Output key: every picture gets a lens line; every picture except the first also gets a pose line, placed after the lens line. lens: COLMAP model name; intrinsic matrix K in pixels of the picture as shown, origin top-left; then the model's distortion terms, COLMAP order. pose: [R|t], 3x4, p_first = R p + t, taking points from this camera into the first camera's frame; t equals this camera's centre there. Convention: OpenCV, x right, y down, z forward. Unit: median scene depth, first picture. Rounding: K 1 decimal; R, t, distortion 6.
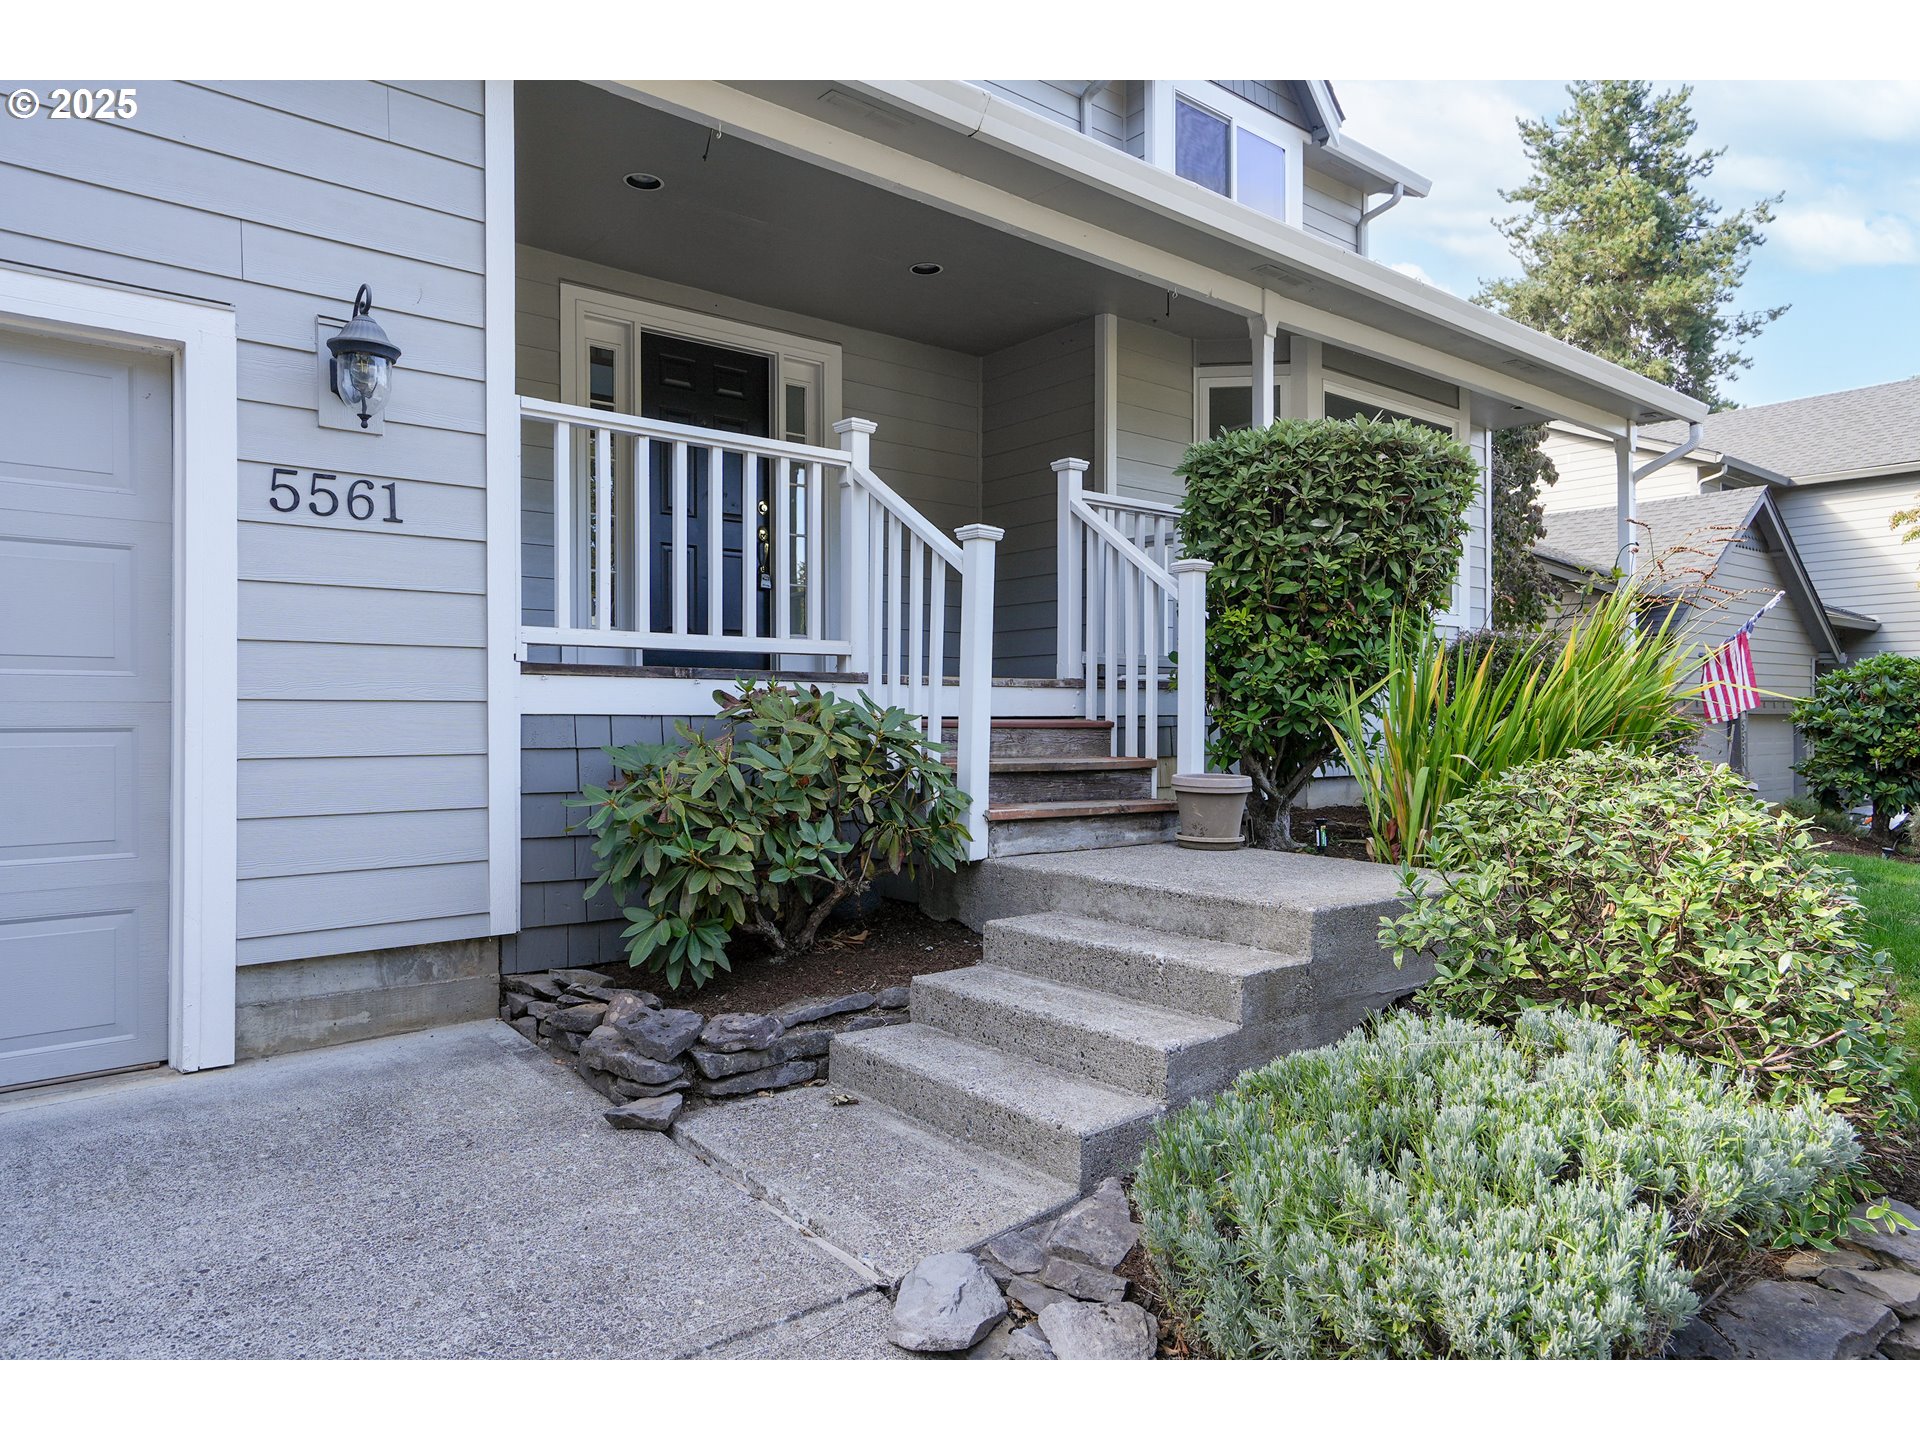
lens RADIAL K [[1219.6, 0, 951.4], [0, 1219.6, 716.4], [0, 0, 1]] dist [-0.019560, 0.032983]
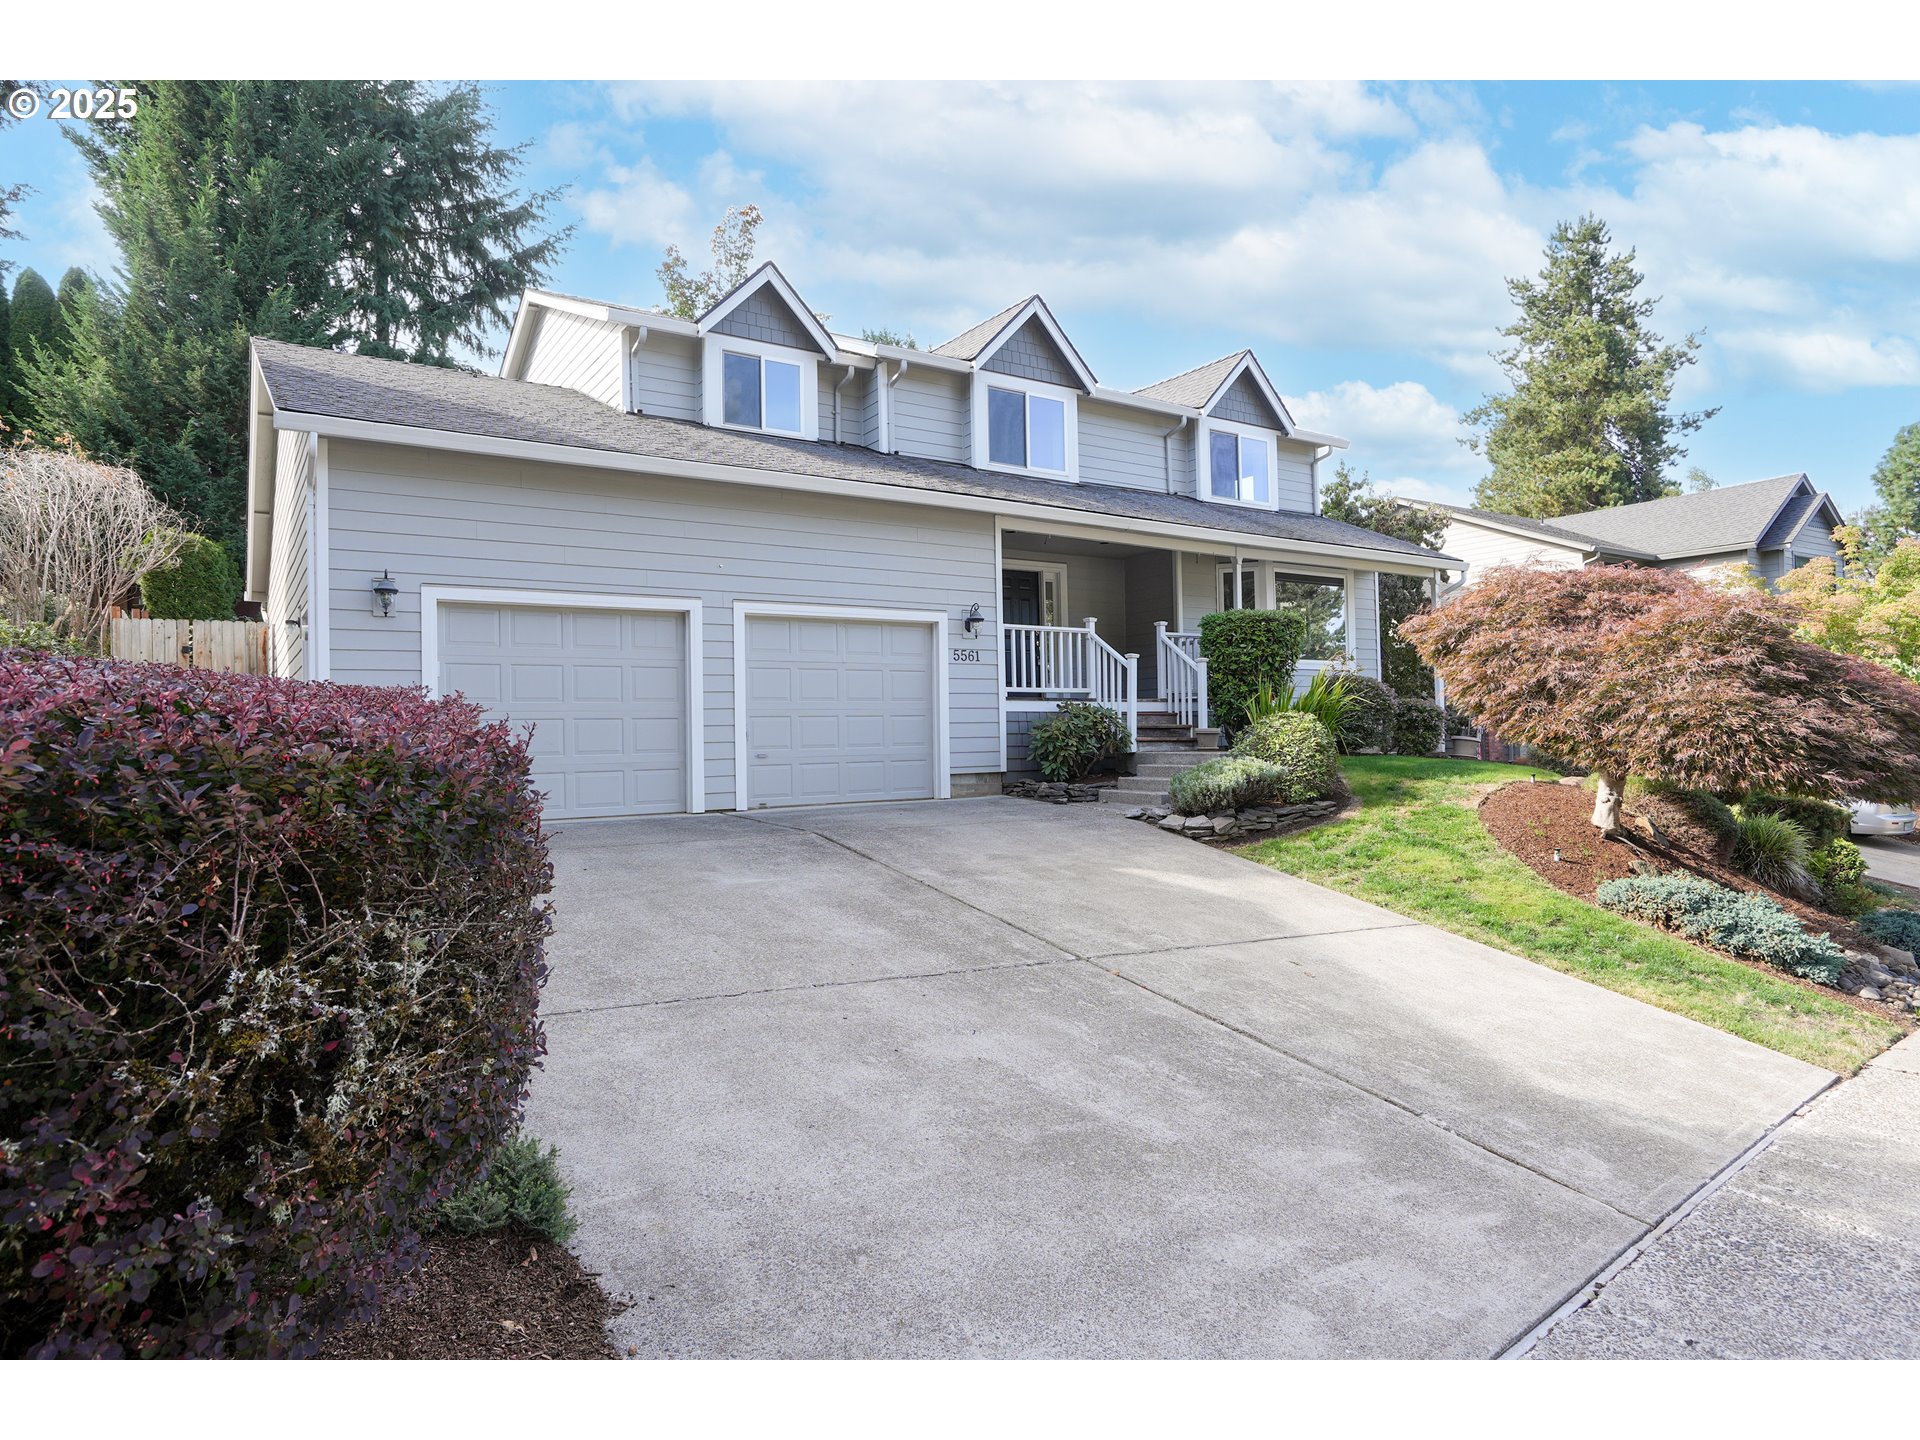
lens RADIAL K [[1037.1, 0, 948.9], [0, 1037.1, 714.8], [0, 0, 1]] dist [-0.038104, 0.034778]
pose [[0.991578, -0.022037, -0.127622, -0.099241], [0.019406, 0.999574, -0.021818, 0.055233], [0.128048, 0.019158, 0.991583, -1.609212]]
